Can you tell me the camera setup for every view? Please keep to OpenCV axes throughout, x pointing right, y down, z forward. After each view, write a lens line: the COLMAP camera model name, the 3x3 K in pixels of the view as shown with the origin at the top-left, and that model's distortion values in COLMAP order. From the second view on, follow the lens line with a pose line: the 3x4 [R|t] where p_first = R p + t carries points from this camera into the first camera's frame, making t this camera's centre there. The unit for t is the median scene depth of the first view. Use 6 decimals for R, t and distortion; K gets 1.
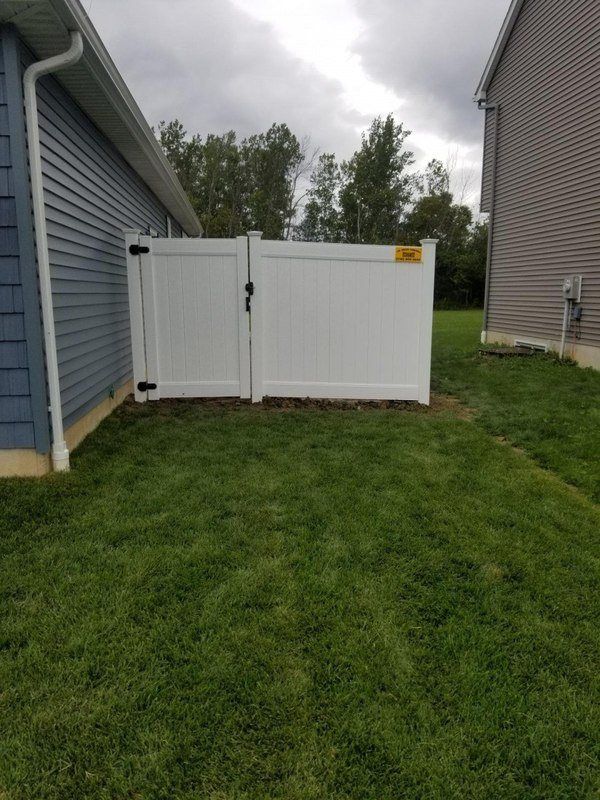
lens RADIAL K [[616.4, 0, 292.4], [0, 616.4, 396.9], [0, 0, 1]] dist [-0.007391, 0.006131]
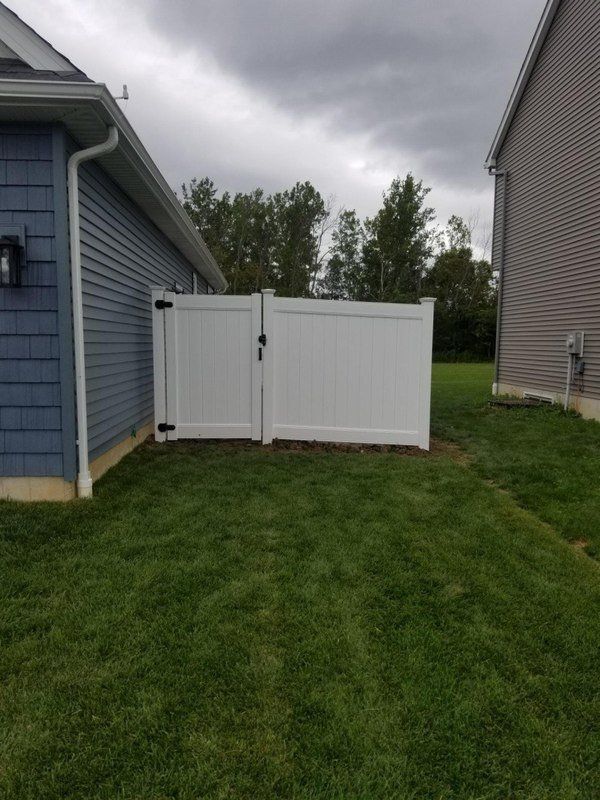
lens RADIAL K [[606.7, 0, 300.0], [0, 606.7, 400.0], [0, 0, 1]] dist [0.009767, -0.005510]
pose [[0.999524, 0.016718, -0.025943, 0.039049], [-0.018596, 0.997092, -0.073910, 0.013147], [0.024632, 0.074357, 0.996927, -0.100179]]
